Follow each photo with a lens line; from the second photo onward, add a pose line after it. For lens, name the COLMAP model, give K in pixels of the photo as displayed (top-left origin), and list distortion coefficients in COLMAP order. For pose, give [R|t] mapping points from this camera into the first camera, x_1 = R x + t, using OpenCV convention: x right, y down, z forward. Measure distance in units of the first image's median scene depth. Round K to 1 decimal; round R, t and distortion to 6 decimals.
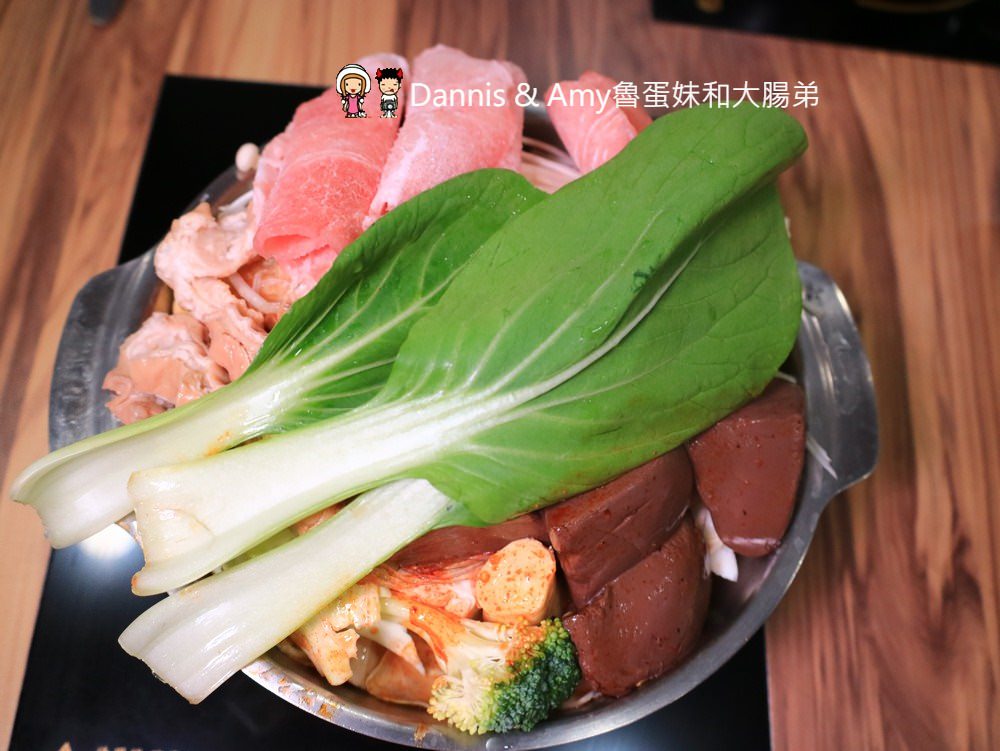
lens RADIAL K [[914.9, 0, 496.6], [0, 914.9, 379.8], [0, 0, 1]] dist [-0.109106, 0.049799]
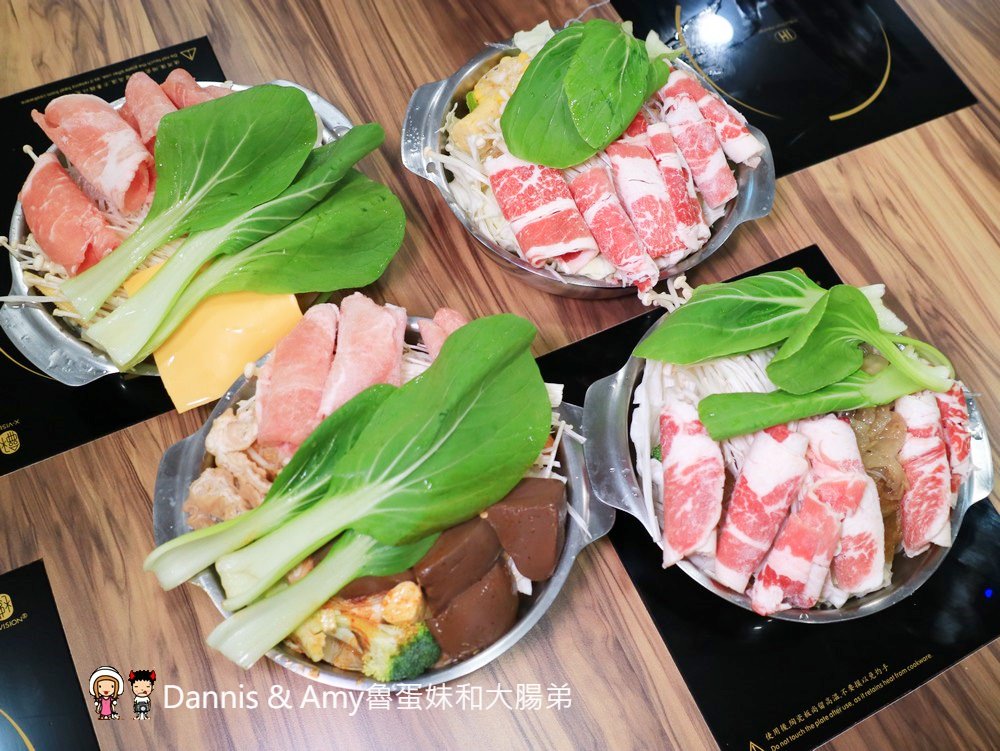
lens RADIAL K [[914.9, 0, 504.6], [0, 914.9, 373.3], [0, 0, 1]] dist [-0.109106, 0.049799]
pose [[0.998426, -0.056060, 0.001460, 0.254000], [0.056036, 0.998342, 0.013135, -0.275139], [-0.002194, -0.013033, 0.999913, -0.908159]]
